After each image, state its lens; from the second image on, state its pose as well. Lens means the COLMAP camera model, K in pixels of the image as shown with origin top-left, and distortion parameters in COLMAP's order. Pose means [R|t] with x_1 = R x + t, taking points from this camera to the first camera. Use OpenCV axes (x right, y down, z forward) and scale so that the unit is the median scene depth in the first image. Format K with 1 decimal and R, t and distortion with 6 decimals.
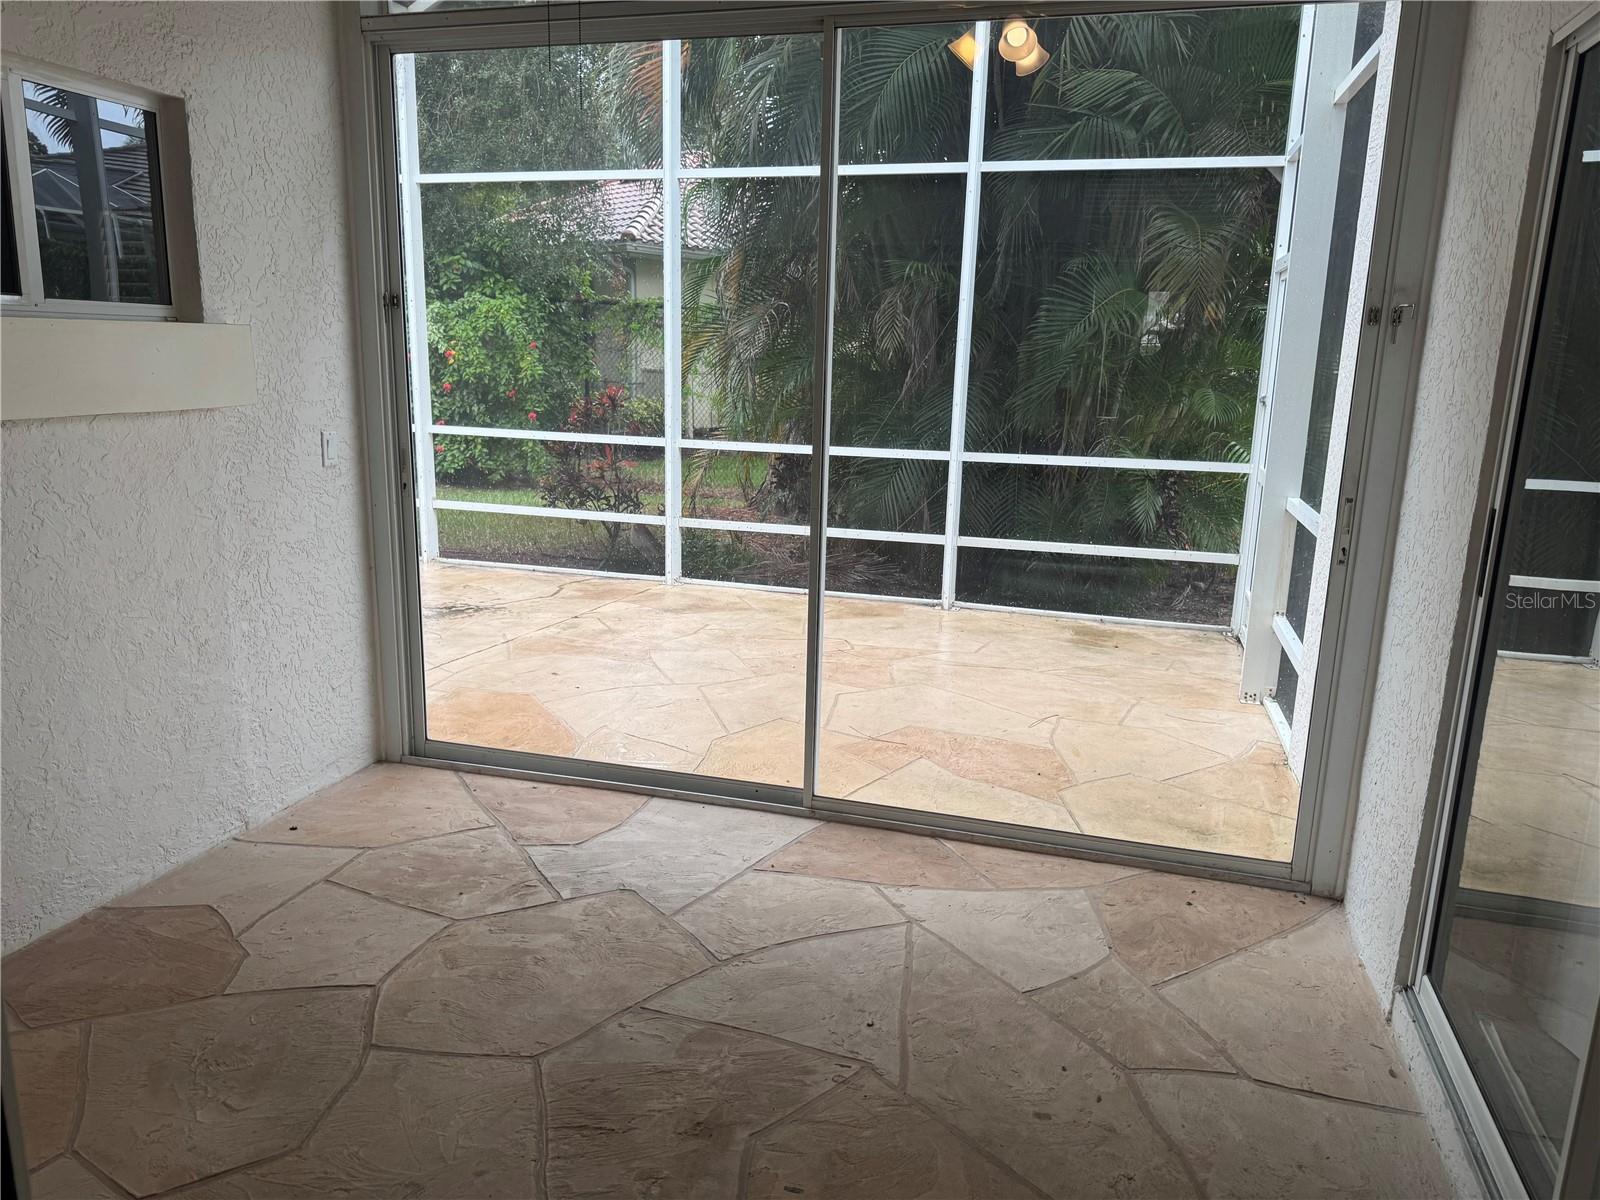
lens RADIAL K [[1129.4, 0, 802.9], [0, 1129.4, 601.9], [0, 0, 1]] dist [0.094530, -0.124650]
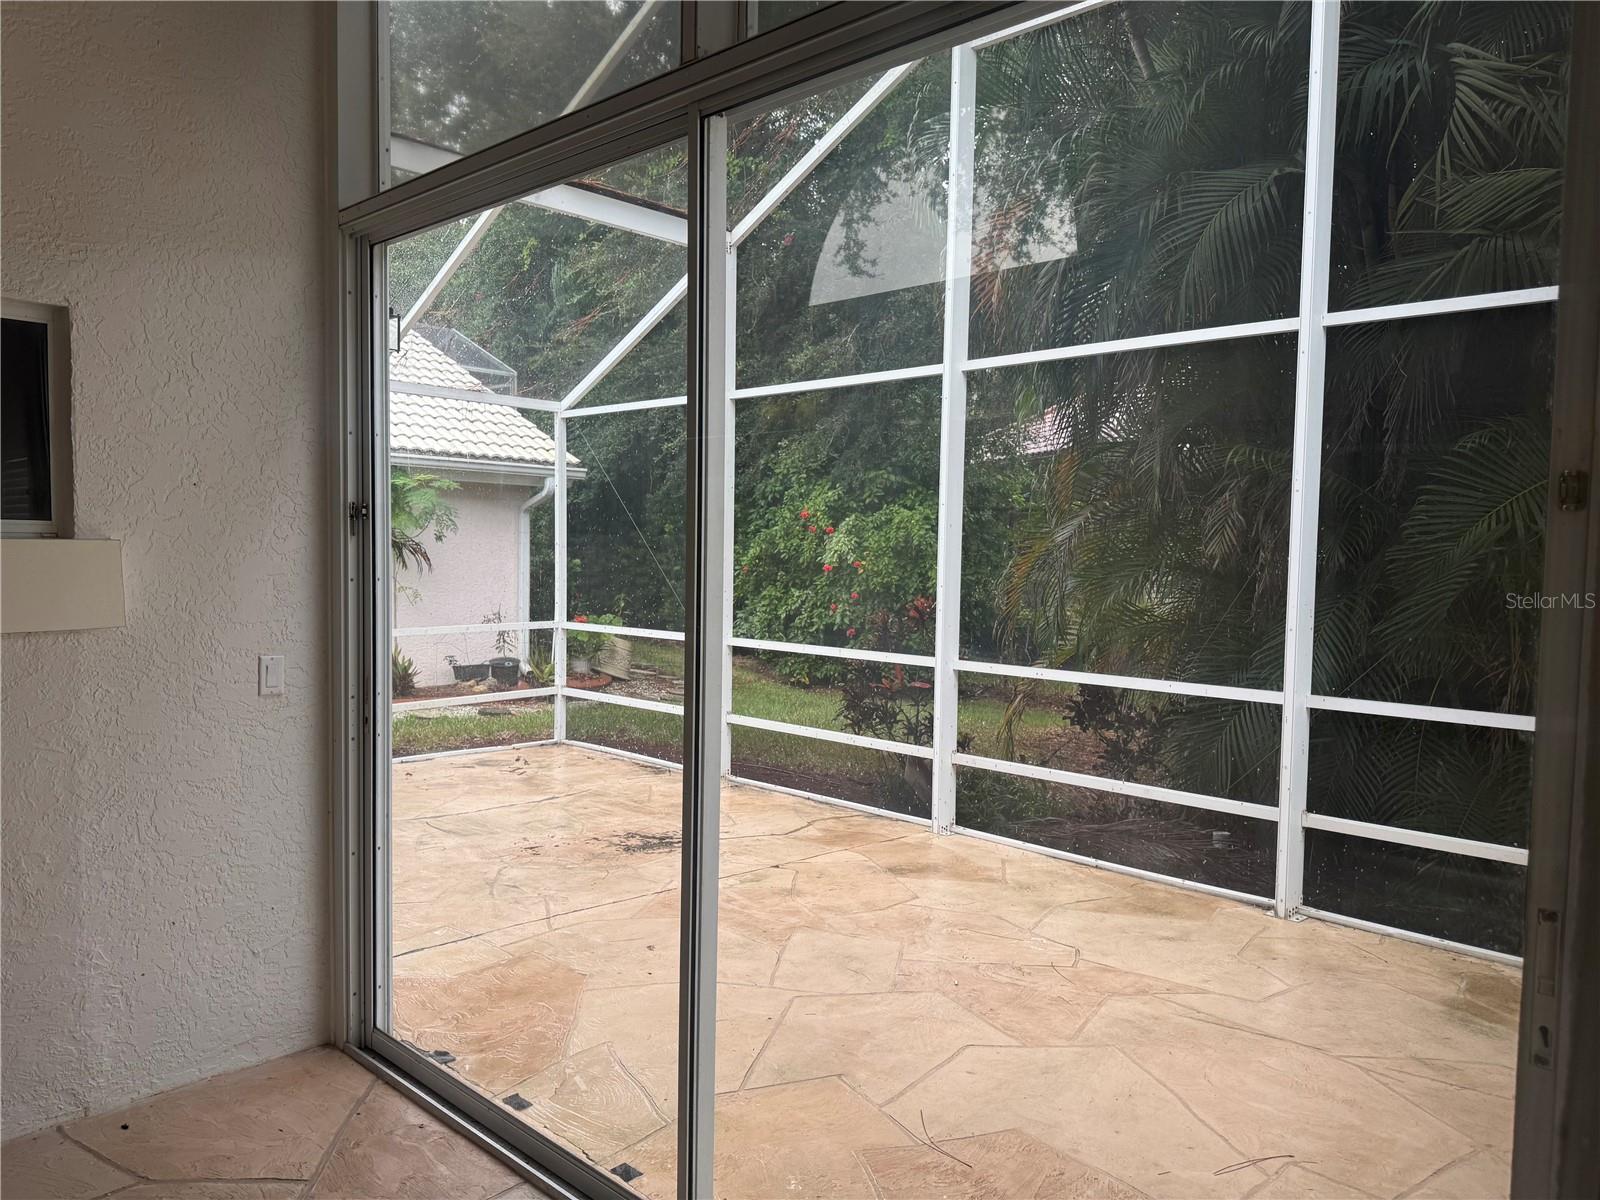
lens RADIAL K [[1115.5, 0, 800.0], [0, 1115.5, 611.5], [0, 0, 1]] dist [0.044586, -0.048966]
pose [[0.885928, 0.017957, -0.463475, 0.206823], [-0.096030, 0.984700, -0.145410, -0.056802], [0.453773, 0.173331, 0.874098, 0.250265]]
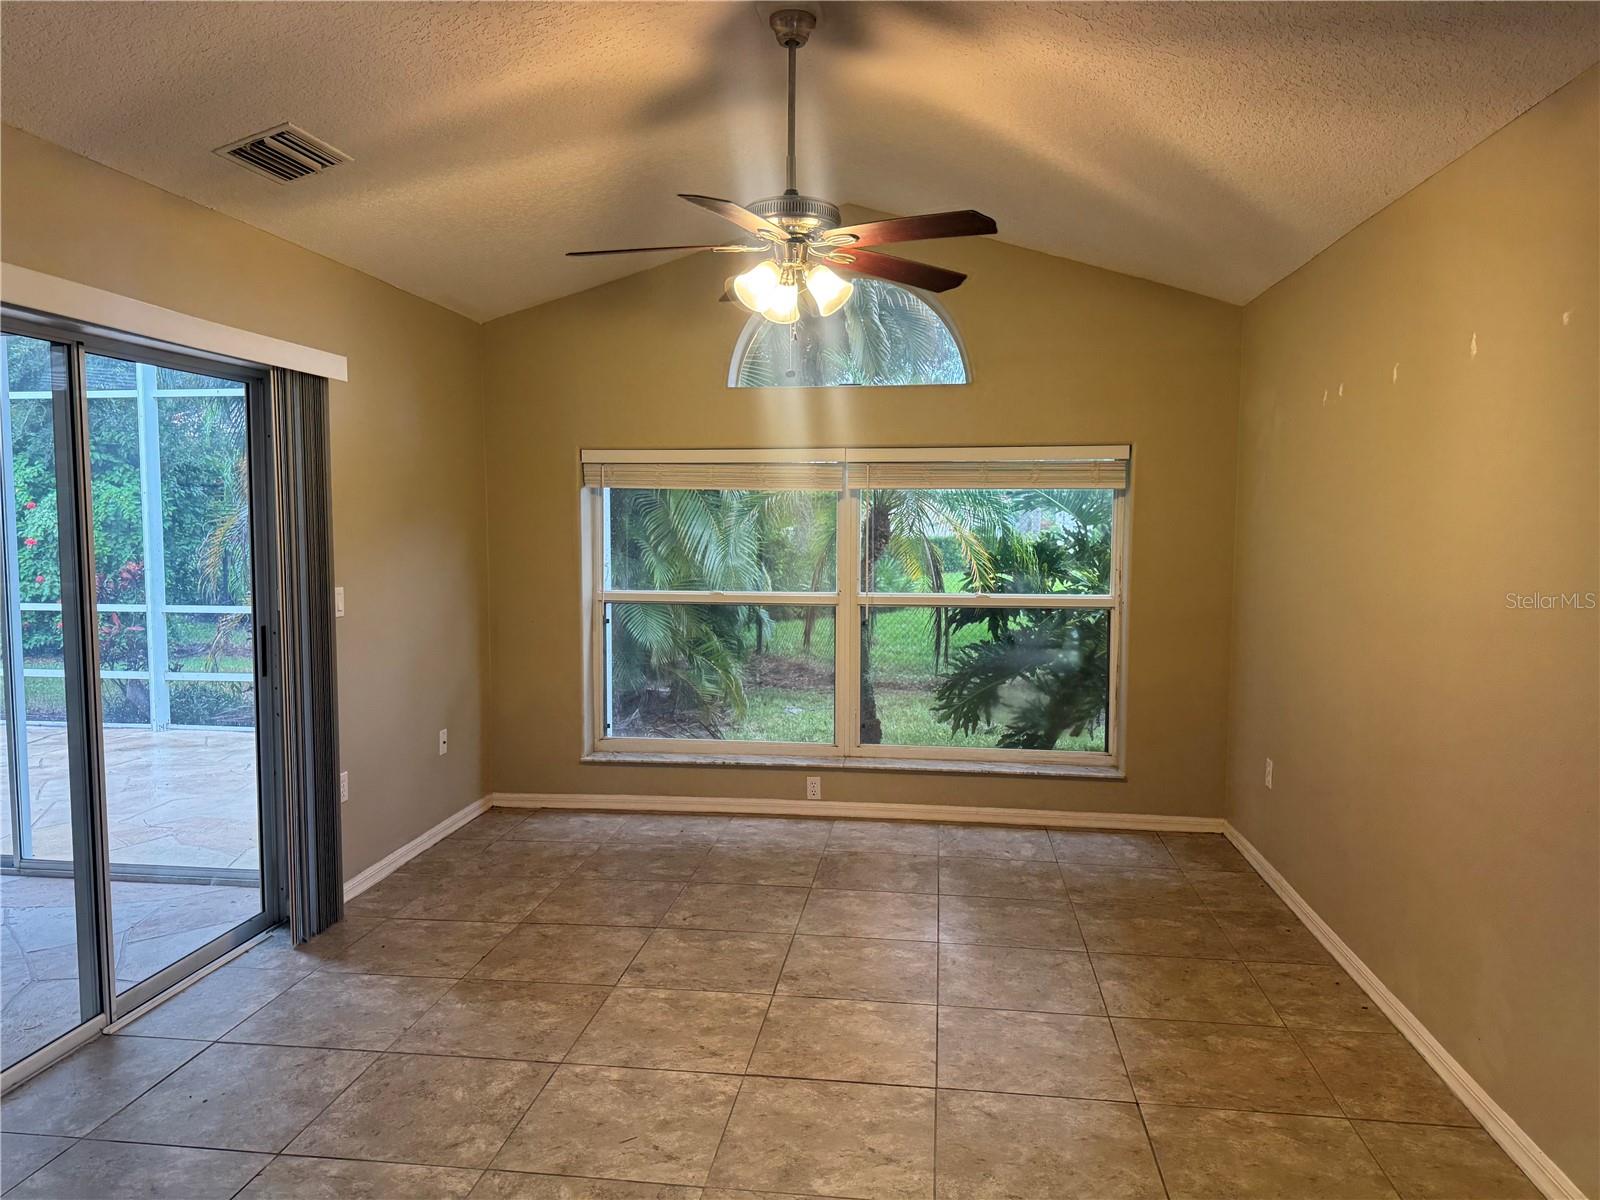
lens RADIAL K [[1129.4, 0, 802.9], [0, 1129.4, 601.9], [0, 0, 1]] dist [0.094530, -0.124650]
pose [[0.988679, -0.034617, 0.145999, 0.444184], [0.055005, 0.988903, -0.138007, 0.063860], [-0.139601, 0.144475, 0.979611, -0.311840]]
